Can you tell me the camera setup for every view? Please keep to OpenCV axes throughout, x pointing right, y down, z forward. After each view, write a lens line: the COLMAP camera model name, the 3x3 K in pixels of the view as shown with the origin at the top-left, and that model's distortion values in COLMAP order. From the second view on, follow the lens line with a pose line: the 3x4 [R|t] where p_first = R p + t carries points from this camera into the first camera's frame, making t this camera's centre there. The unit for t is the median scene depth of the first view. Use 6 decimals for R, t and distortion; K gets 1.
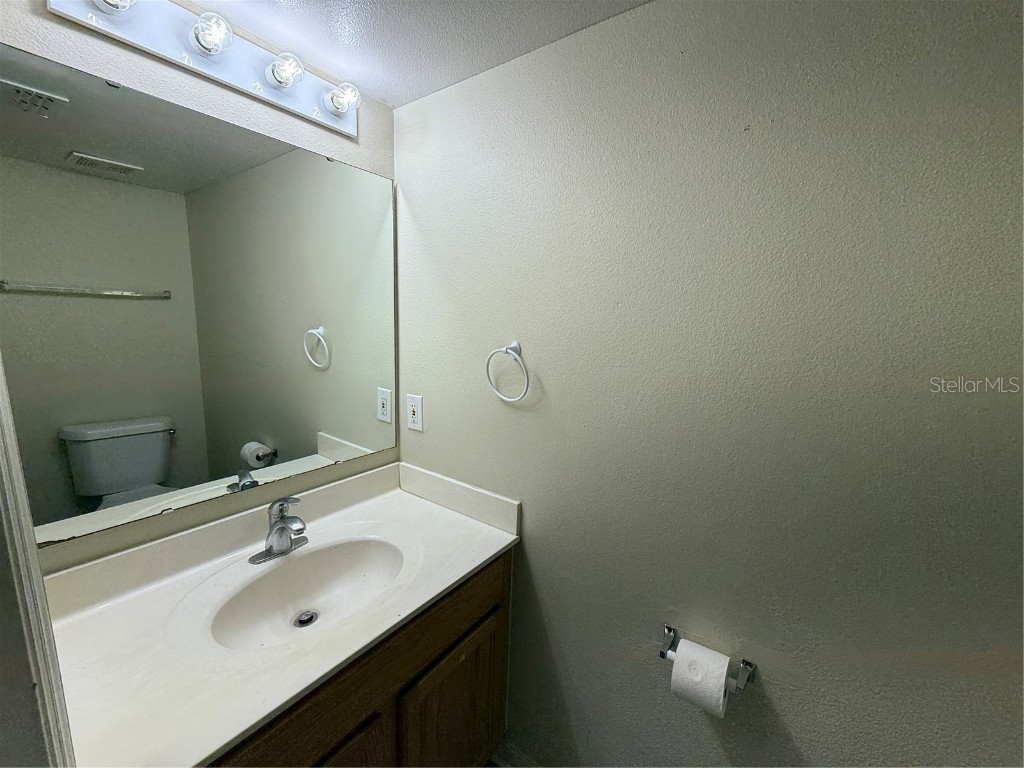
lens RADIAL K [[407.8, 0, 412.8], [0, 407.8, 390.6], [0, 0, 1]] dist [-0.000725, -0.000480]
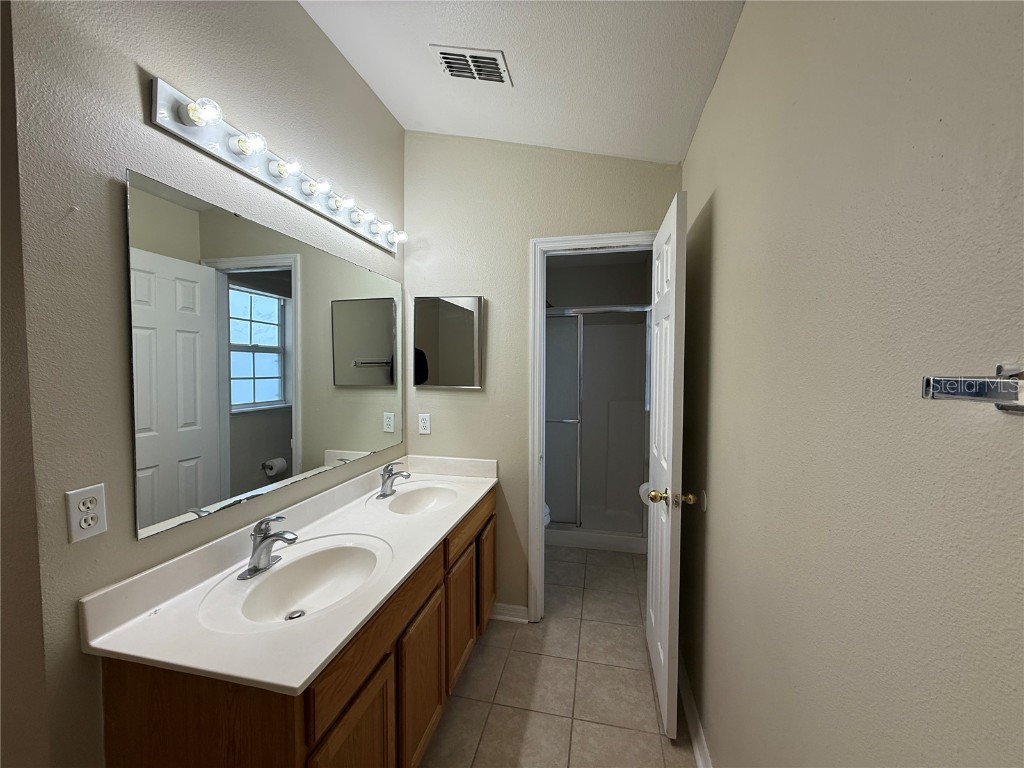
lens RADIAL K [[407.8, 0, 514.2], [0, 407.8, 384.7], [0, 0, 1]] dist [-0.000725, -0.000480]
pose [[0.849870, -0.005634, 0.526962, -0.373112], [0.064122, 0.993619, -0.092791, 0.060237], [-0.523076, 0.112650, 0.844808, -0.379294]]
